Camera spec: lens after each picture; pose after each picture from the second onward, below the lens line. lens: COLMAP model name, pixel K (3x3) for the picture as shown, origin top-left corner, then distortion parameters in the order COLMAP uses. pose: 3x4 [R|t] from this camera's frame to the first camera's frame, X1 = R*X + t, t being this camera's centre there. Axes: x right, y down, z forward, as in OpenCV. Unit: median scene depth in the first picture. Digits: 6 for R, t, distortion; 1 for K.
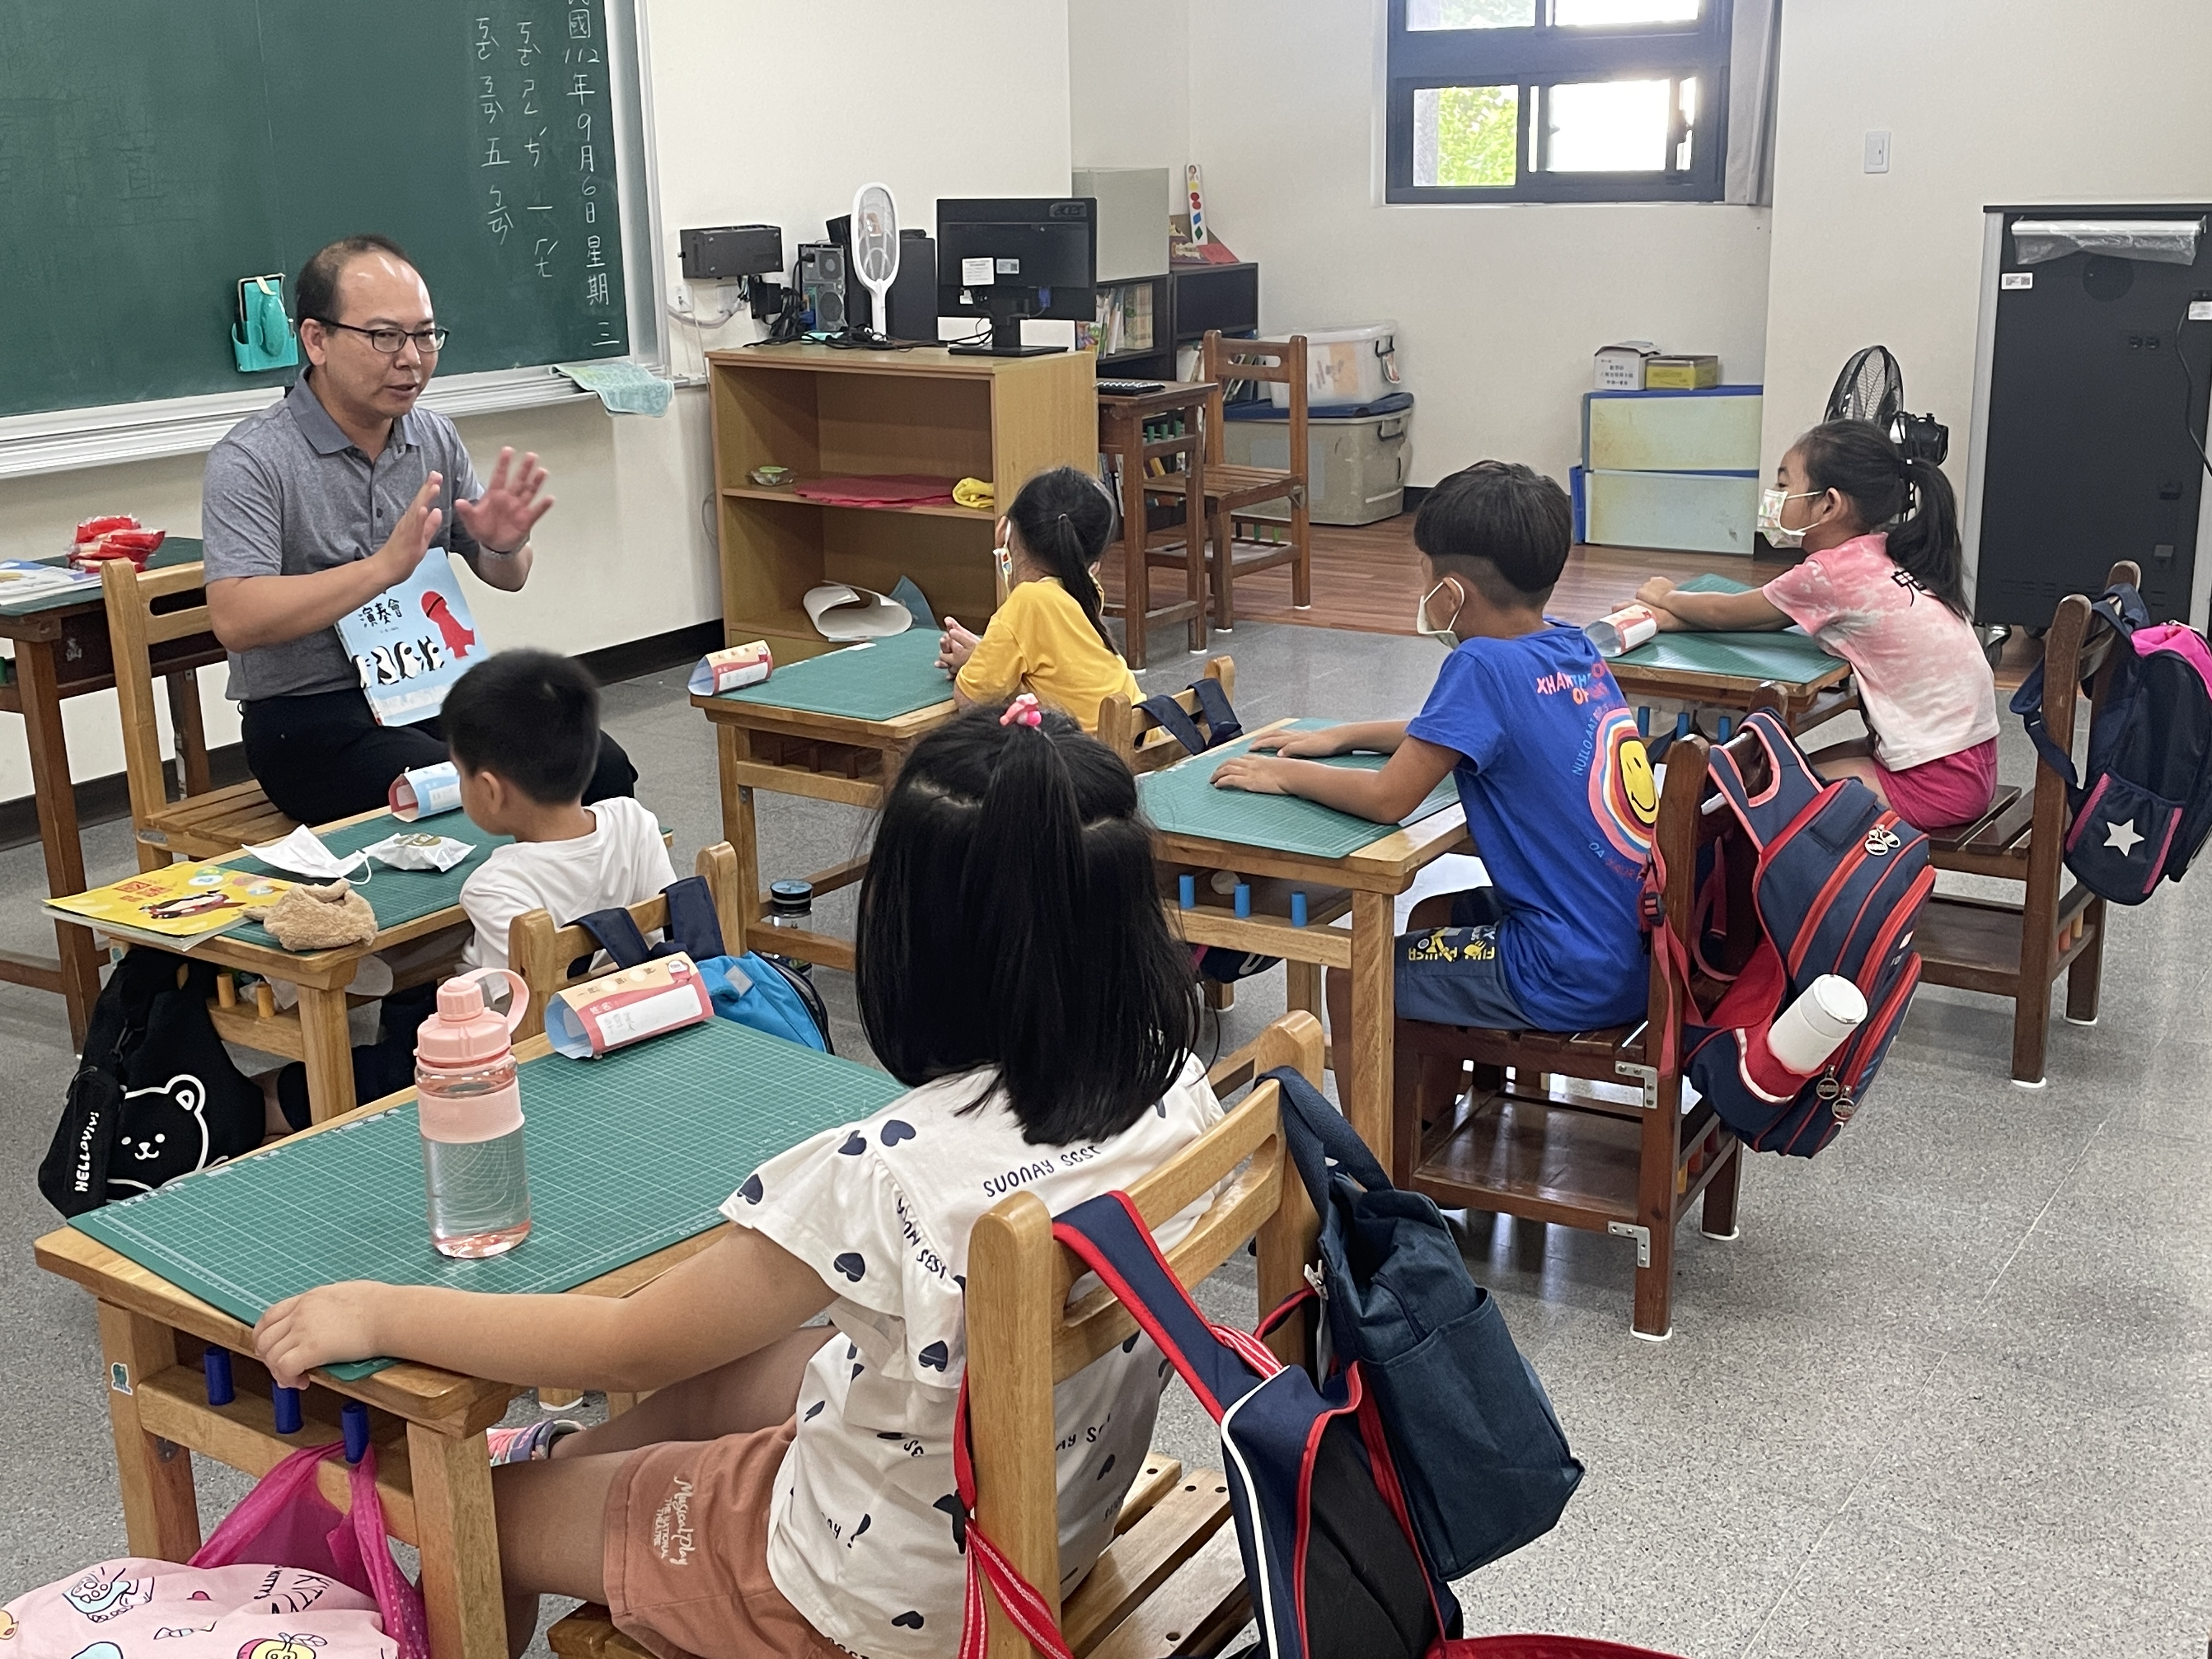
lens RADIAL K [[2495.1, 0, 1110.7], [0, 2495.1, 777.7], [0, 0, 1]] dist [0.070795, 0.000000]
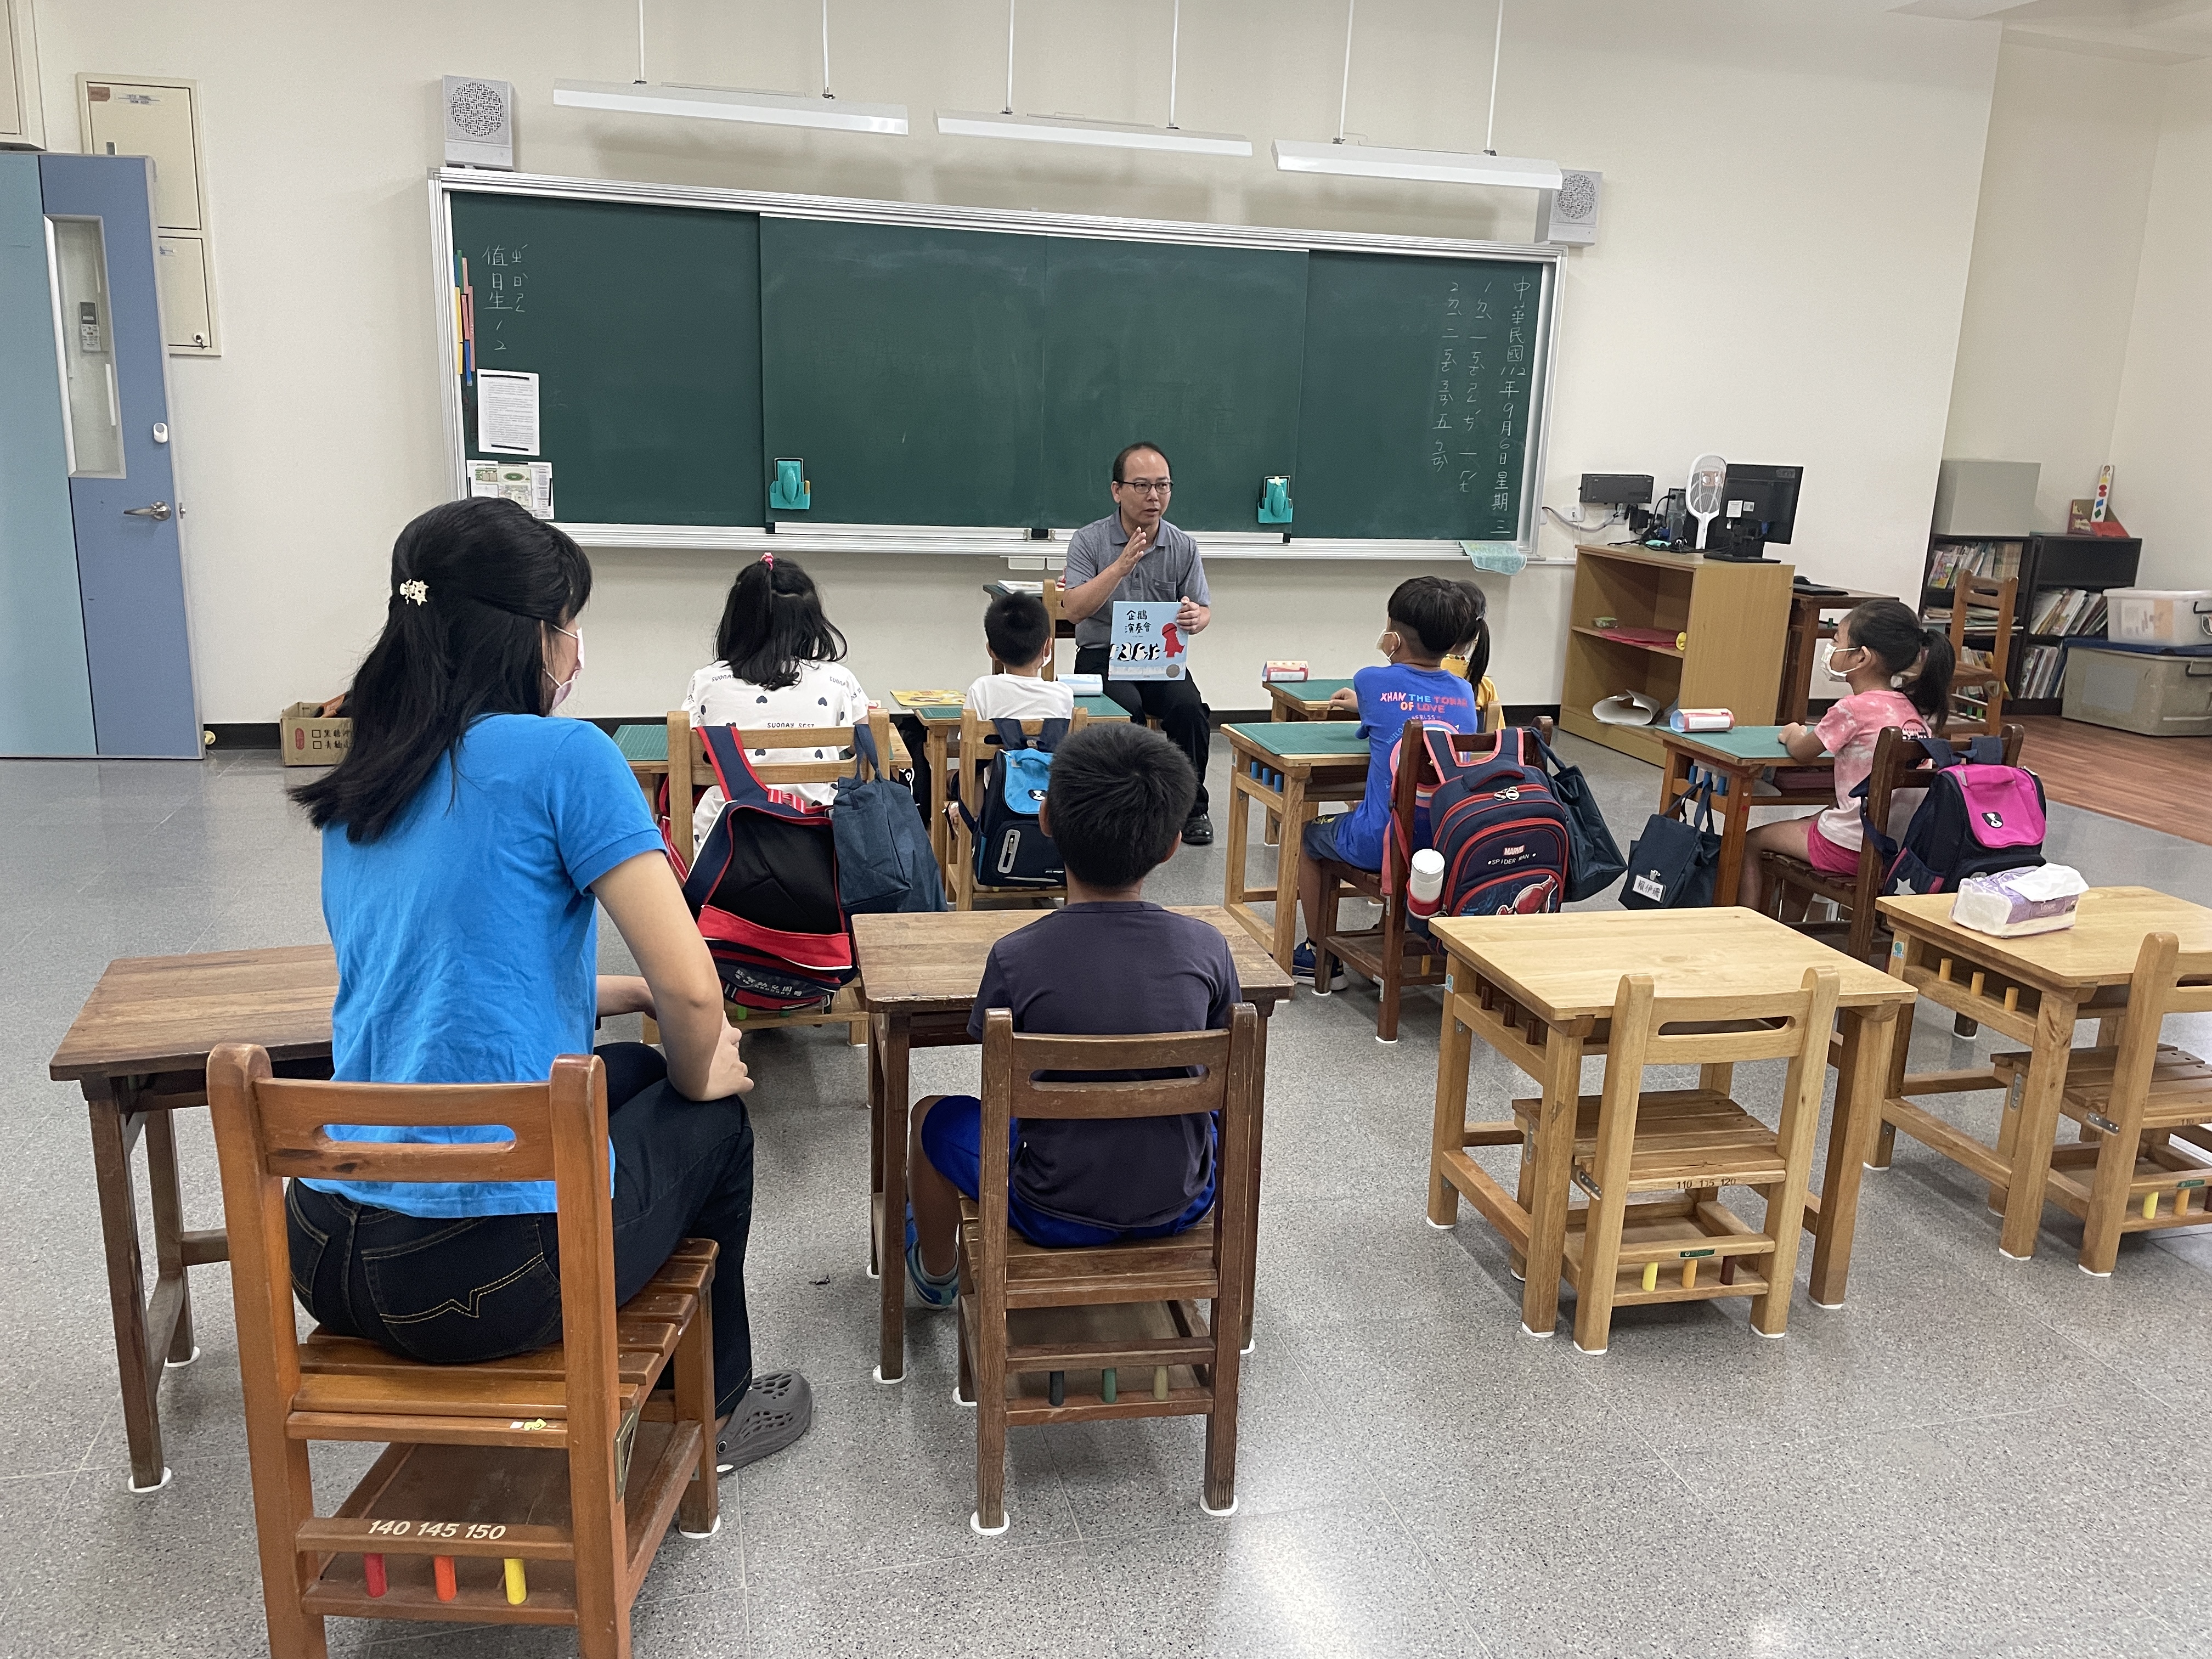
lens RADIAL K [[1679.4, 0, 1115.7], [0, 1679.4, 815.5], [0, 0, 1]] dist [0.065949, -0.082086]
pose [[0.739624, 0.197969, -0.643245, 0.477234], [-0.215809, 0.975053, 0.051944, 0.021394], [0.637482, 0.100399, 0.763896, -0.071170]]
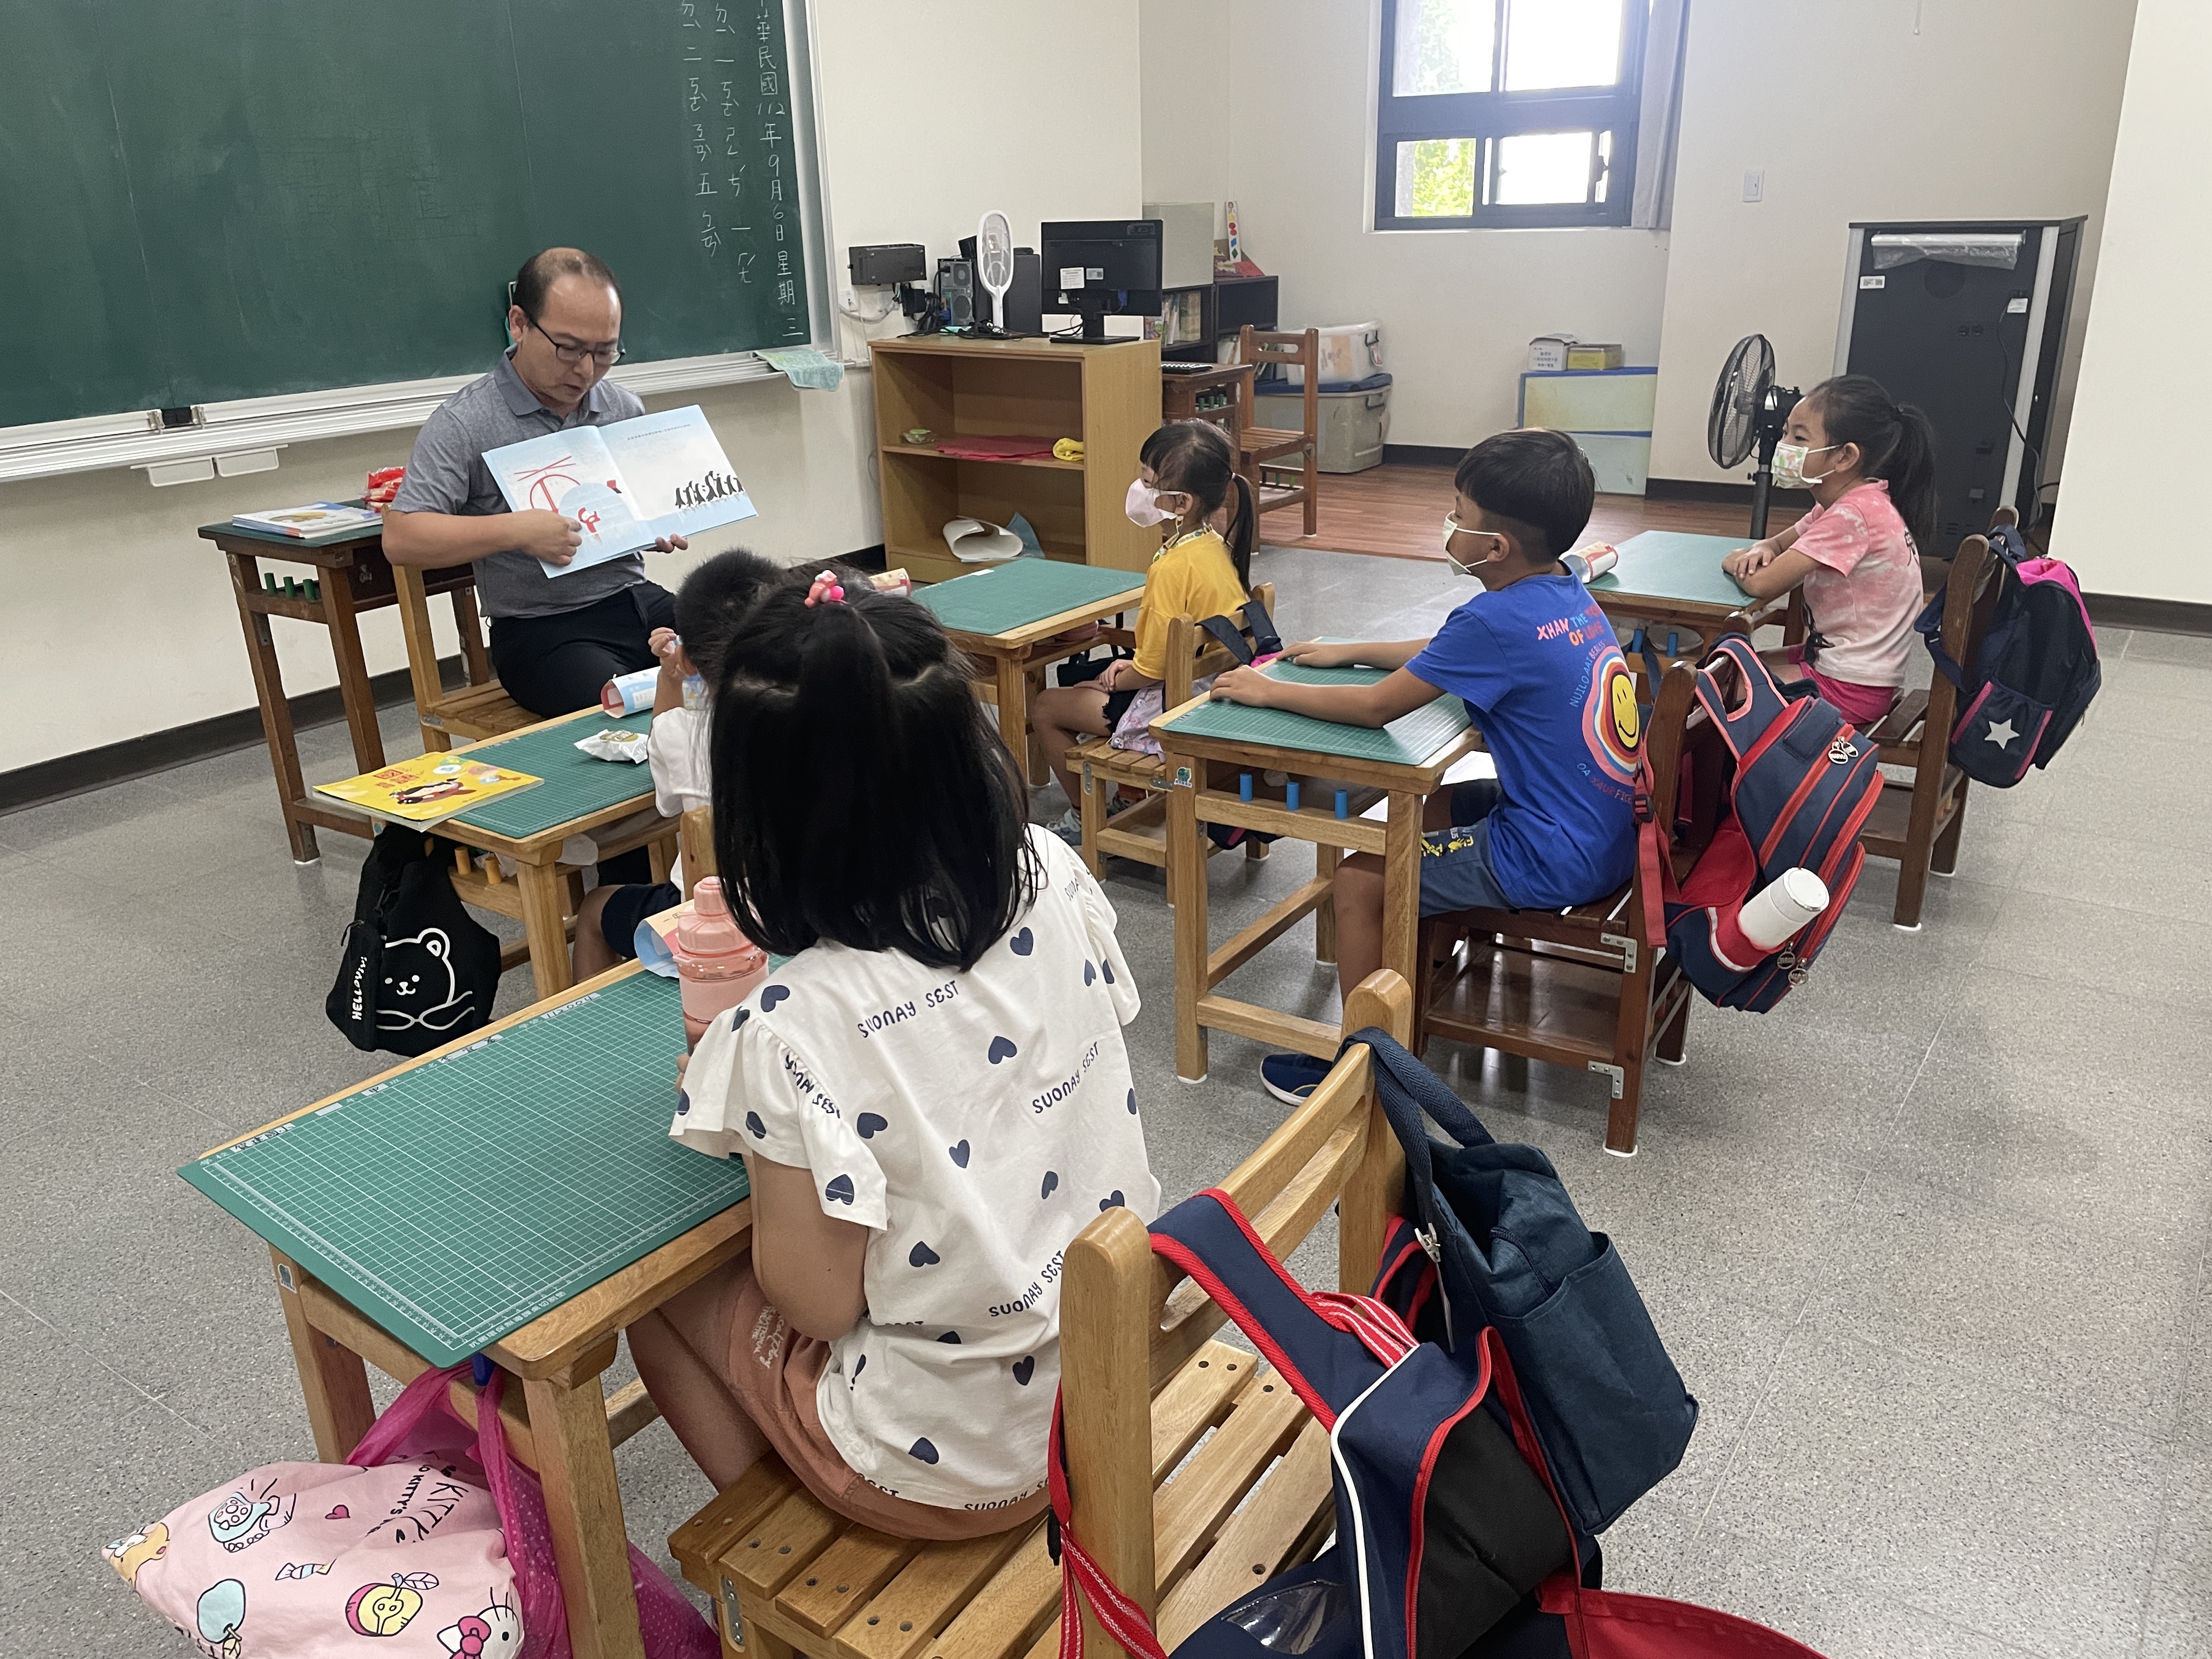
lens RADIAL K [[1679.4, 0, 1111.2], [0, 1679.4, 830.3], [0, 0, 1]] dist [0.065949, -0.082086]
pose [[0.999555, 0.006907, -0.029013, -0.005397], [-0.003718, 0.994083, 0.108560, -0.011308], [0.029591, -0.108404, 0.993666, 0.099456]]
